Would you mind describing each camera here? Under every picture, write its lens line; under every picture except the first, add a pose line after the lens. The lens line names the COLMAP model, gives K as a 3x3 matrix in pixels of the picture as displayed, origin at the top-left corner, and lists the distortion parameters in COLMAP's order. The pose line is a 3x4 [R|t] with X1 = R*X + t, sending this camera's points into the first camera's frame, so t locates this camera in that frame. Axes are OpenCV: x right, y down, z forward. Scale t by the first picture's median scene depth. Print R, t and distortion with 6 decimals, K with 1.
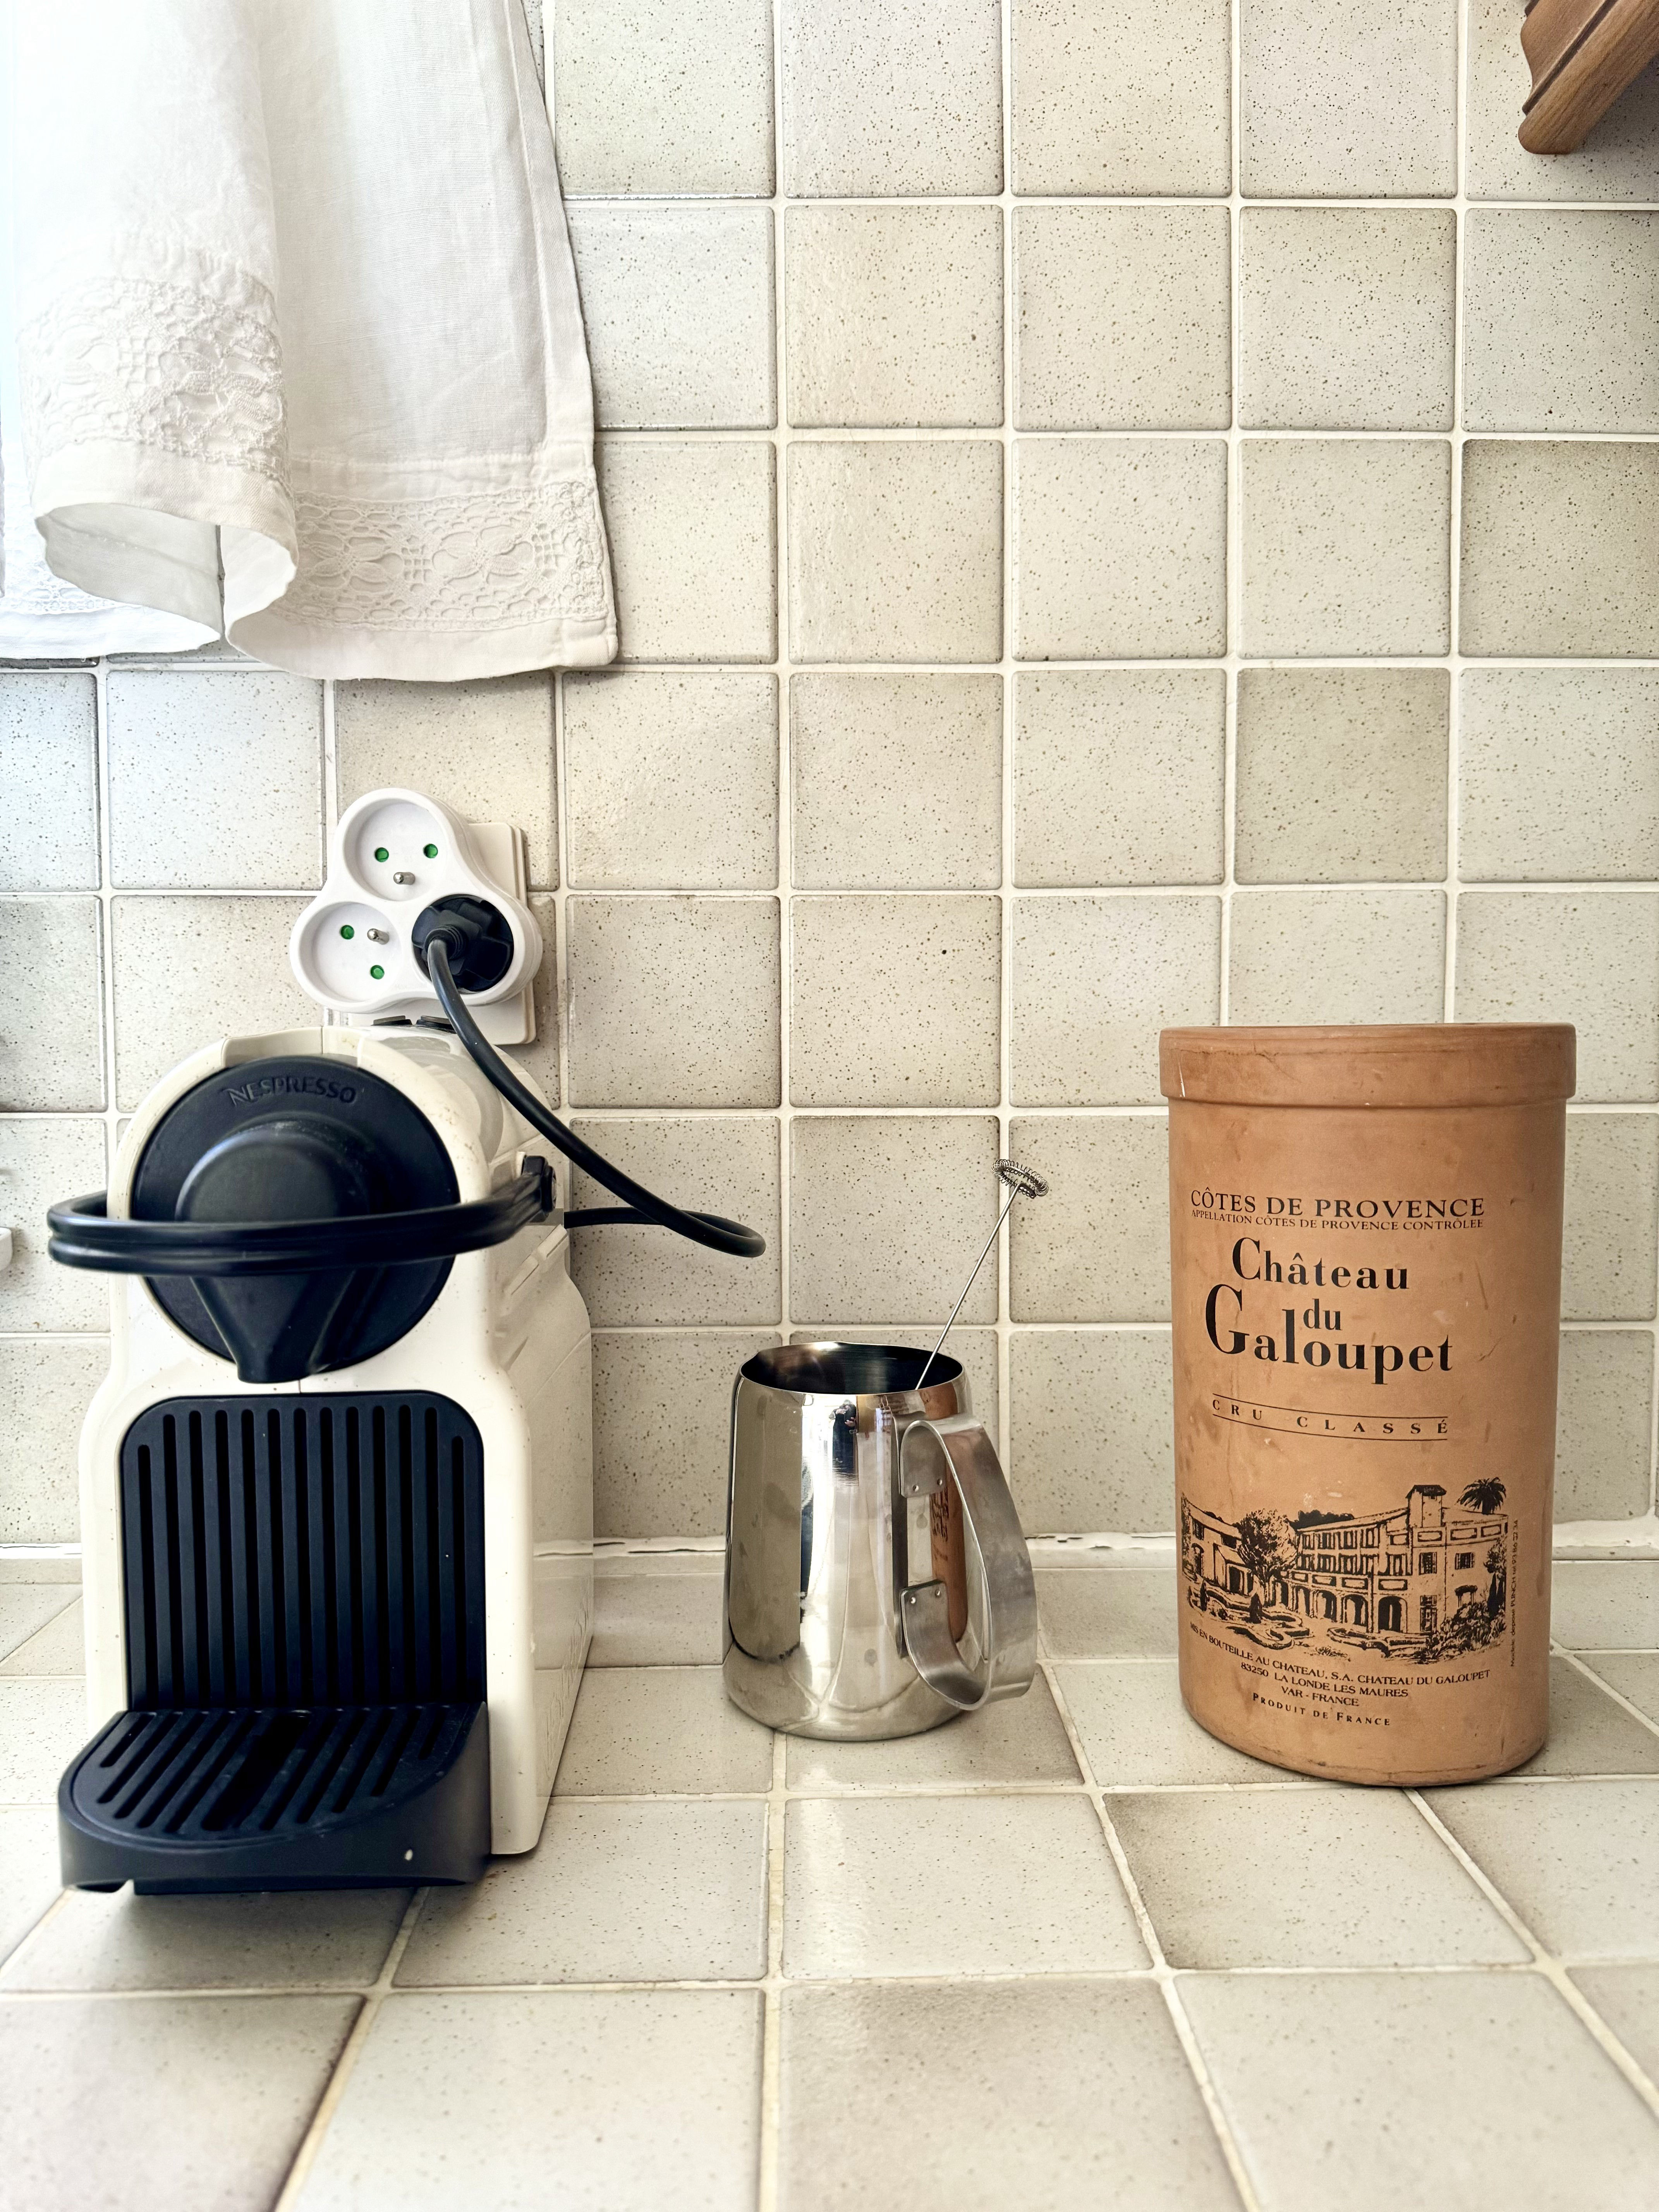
lens RADIAL K [[1601.4, 0, 829.5], [0, 1601.4, 1106.0], [0, 0, 1]] dist [0.099343, -0.204263]
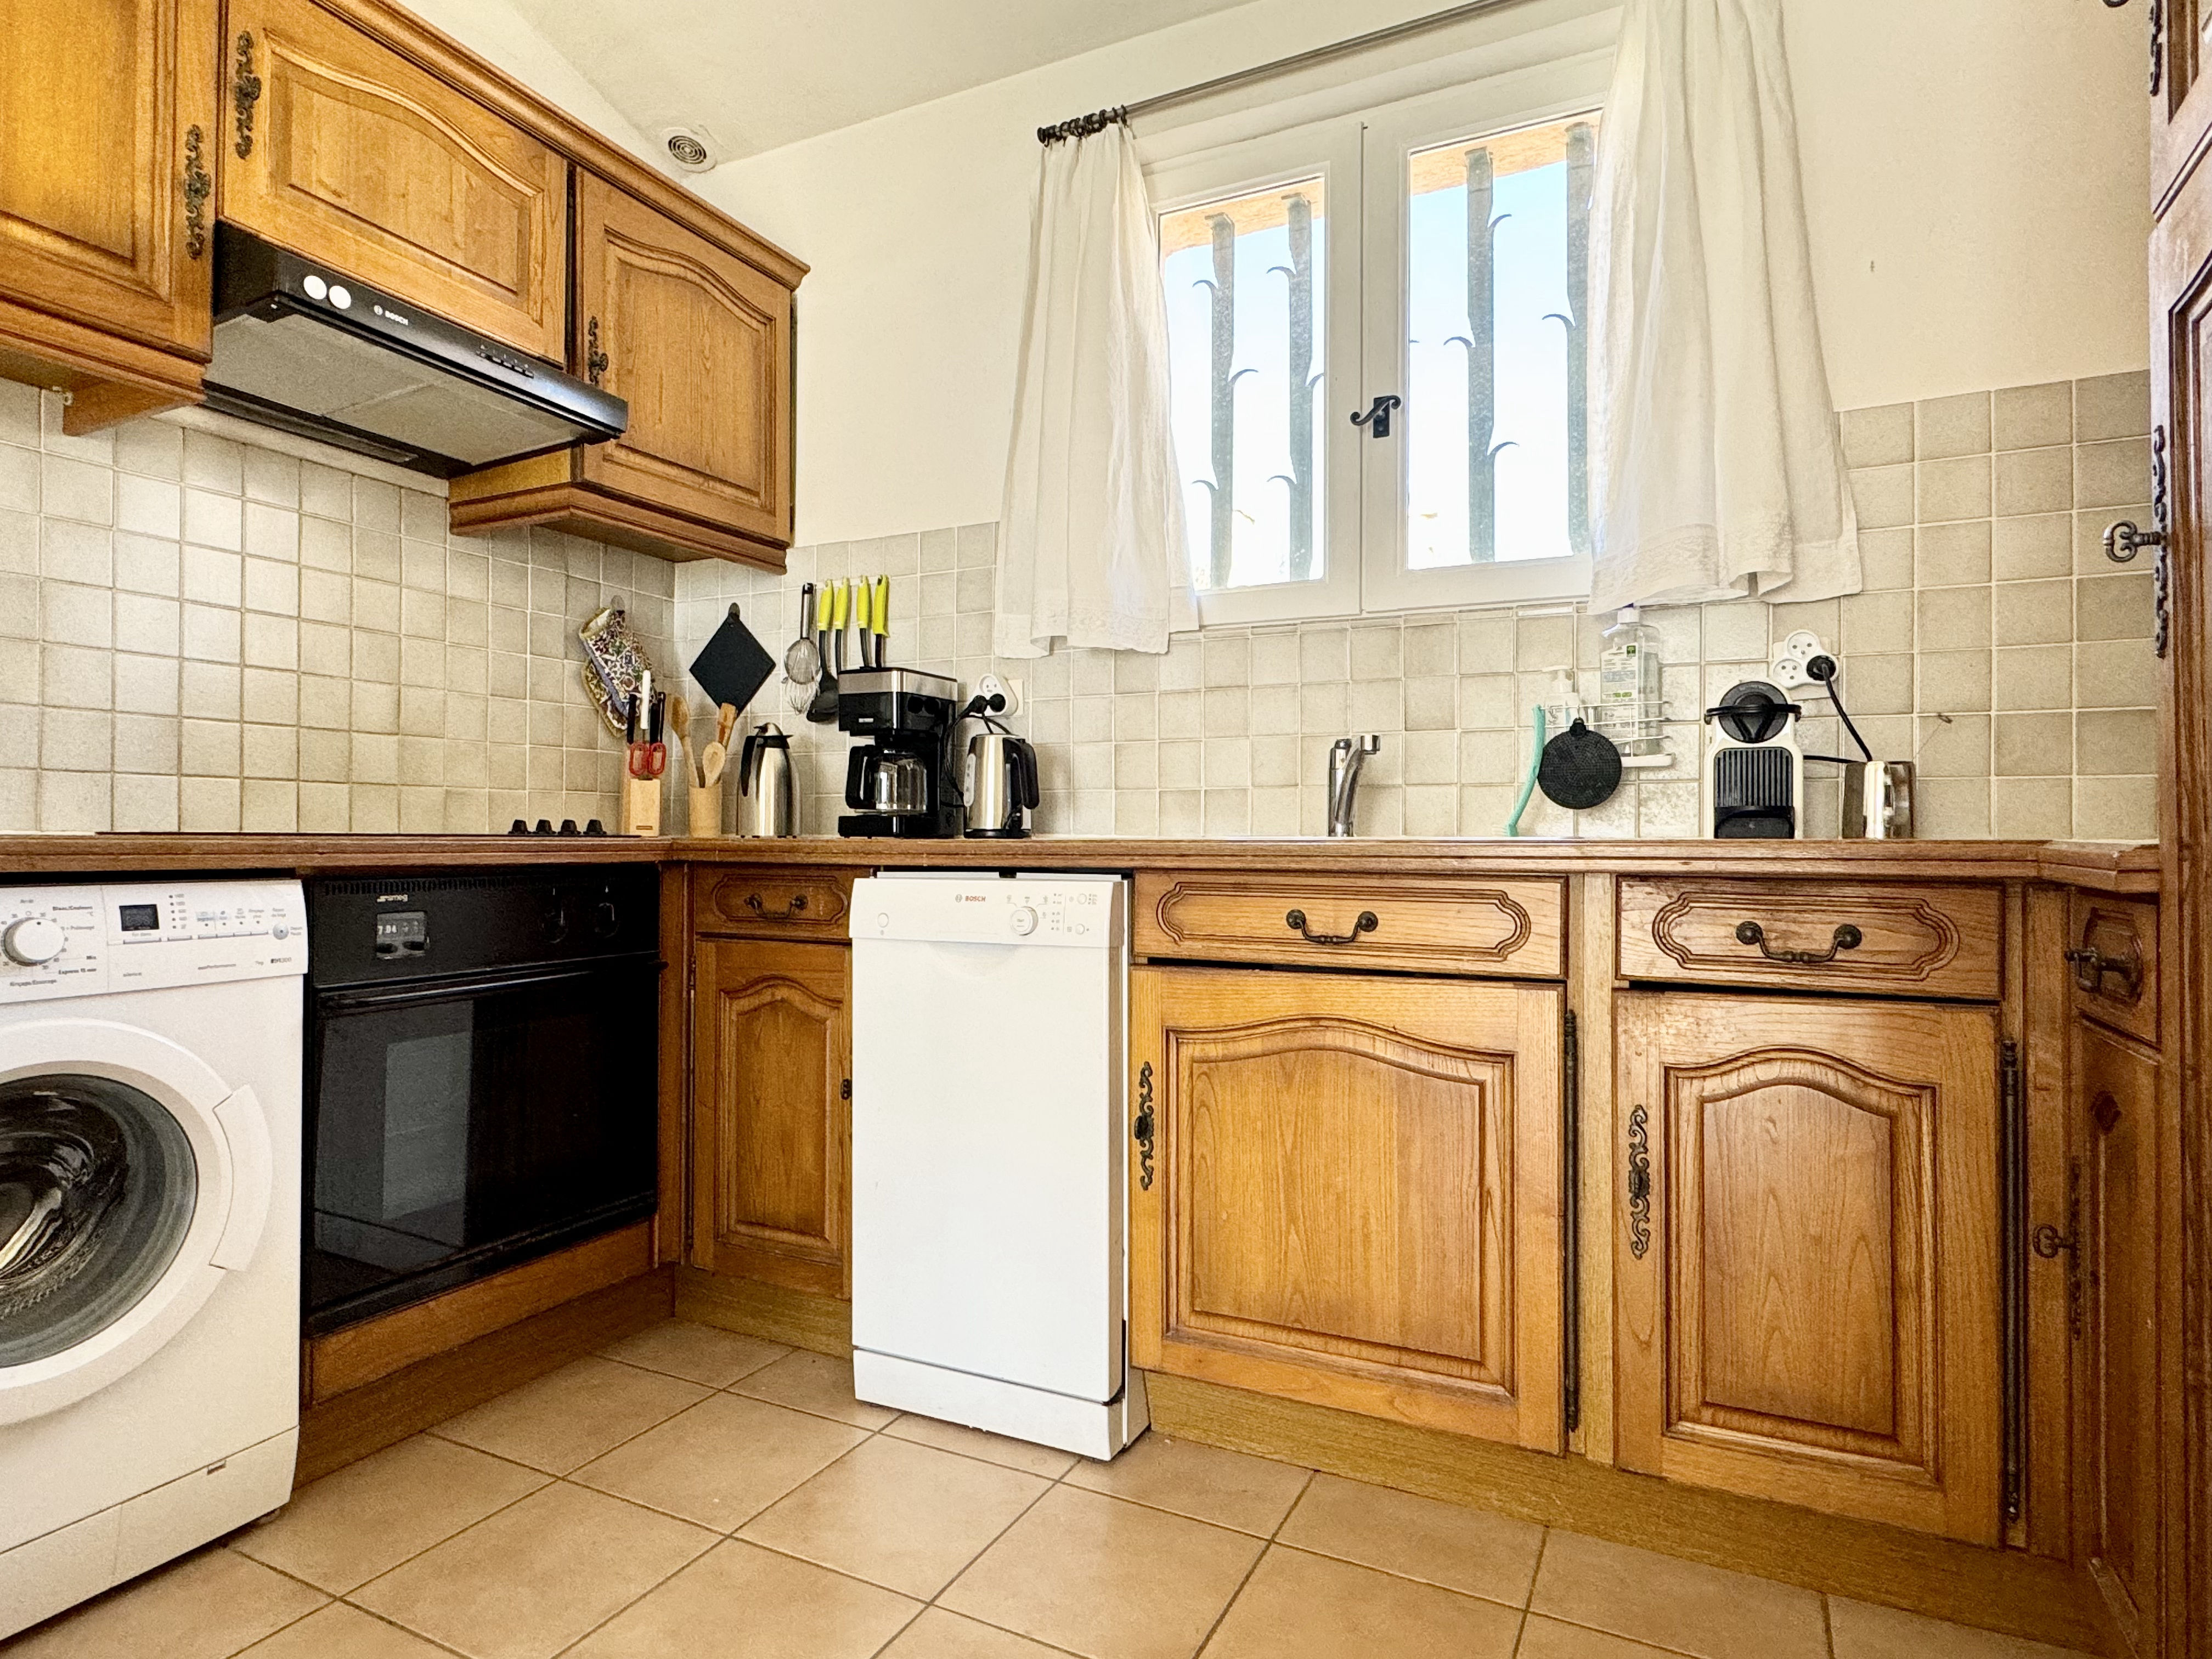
lens RADIAL K [[1234.1, 0, 1106.0], [0, 1234.1, 829.5], [0, 0, 1]] dist [-0.000198, -0.000002]
pose [[0.882145, 0.006001, -0.470939, -0.321786], [-0.039962, 0.997267, -0.062147, 0.499426], [0.469279, 0.073642, 0.879974, -2.203885]]
